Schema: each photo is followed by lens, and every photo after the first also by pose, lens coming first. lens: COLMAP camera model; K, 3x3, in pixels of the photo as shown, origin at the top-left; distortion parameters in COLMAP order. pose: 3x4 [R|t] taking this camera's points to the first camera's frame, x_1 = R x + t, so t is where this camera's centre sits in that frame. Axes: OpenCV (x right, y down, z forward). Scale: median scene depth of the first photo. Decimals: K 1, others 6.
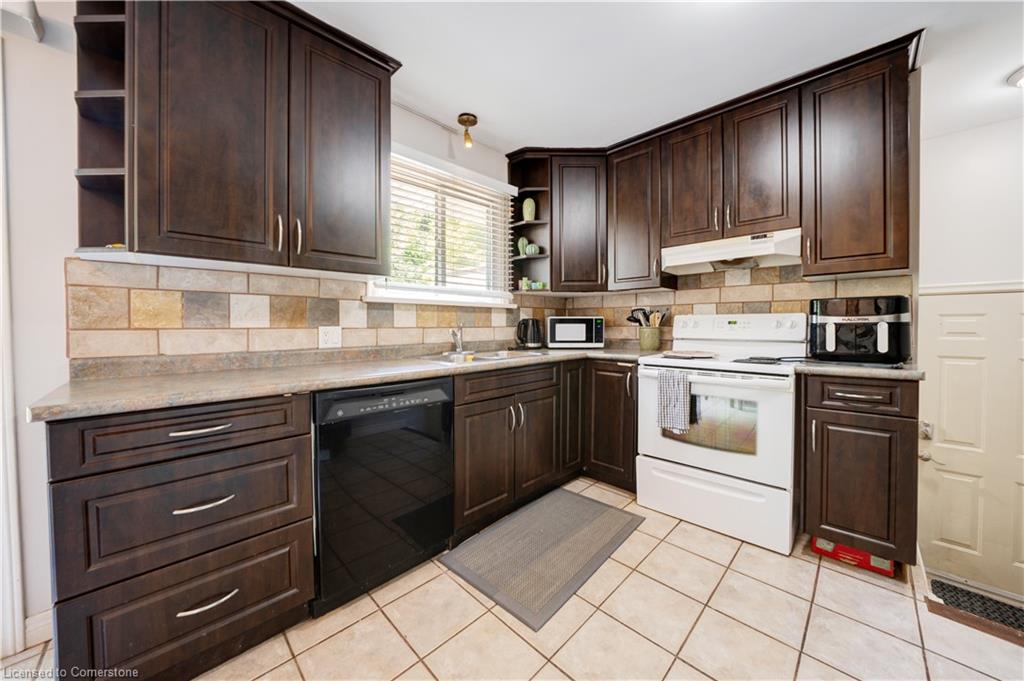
lens RADIAL K [[361.5, 0, 513.1], [0, 361.5, 330.5], [0, 0, 1]] dist [-0.020043, -0.000078]
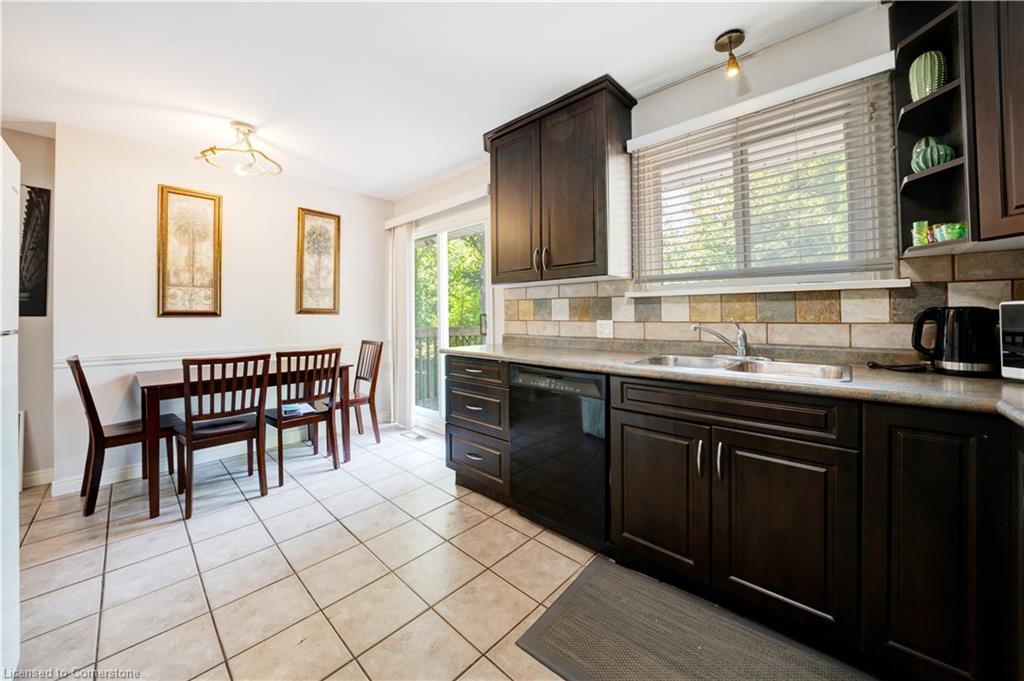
lens RADIAL K [[369.2, 0, 515.3], [0, 369.2, 313.8], [0, 0, 1]] dist [-0.020551, -0.000031]
pose [[0.031548, -0.003996, -0.999494, 0.588598], [-0.011605, 0.999923, -0.004364, -0.019224], [0.999435, 0.011737, 0.031499, 0.541721]]
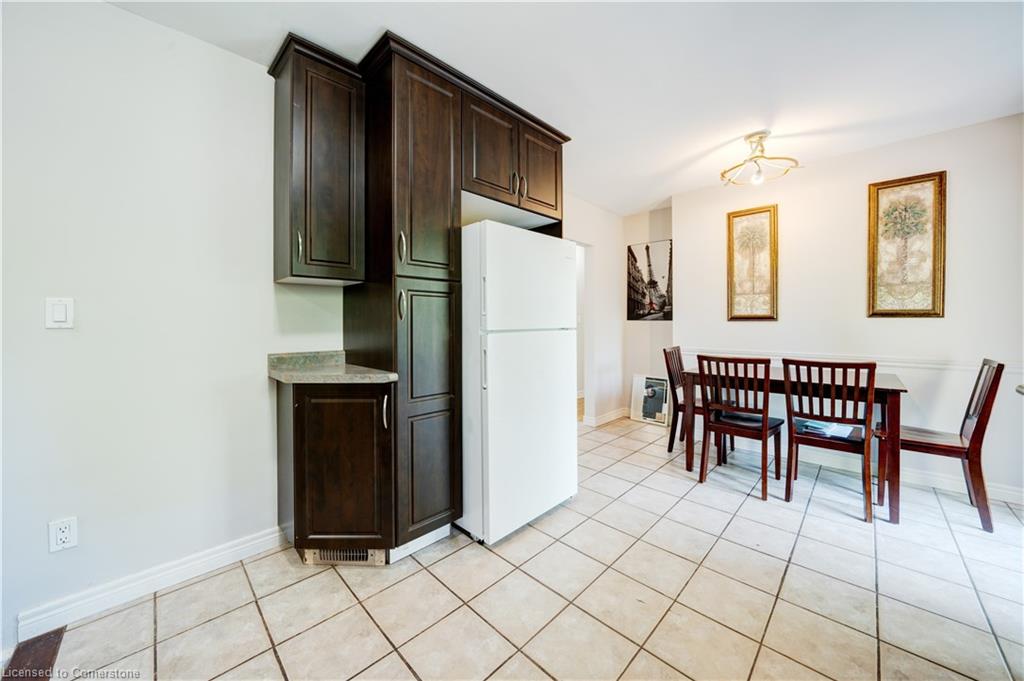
lens RADIAL K [[363.1, 0, 514.6], [0, 363.1, 323.6], [0, 0, 1]] dist [-0.015285, 0.002538]
pose [[-0.999877, 0.005609, -0.014628, 0.257758], [0.005289, 0.999747, 0.021867, -0.026102], [0.014747, 0.021787, -0.999654, 0.863208]]
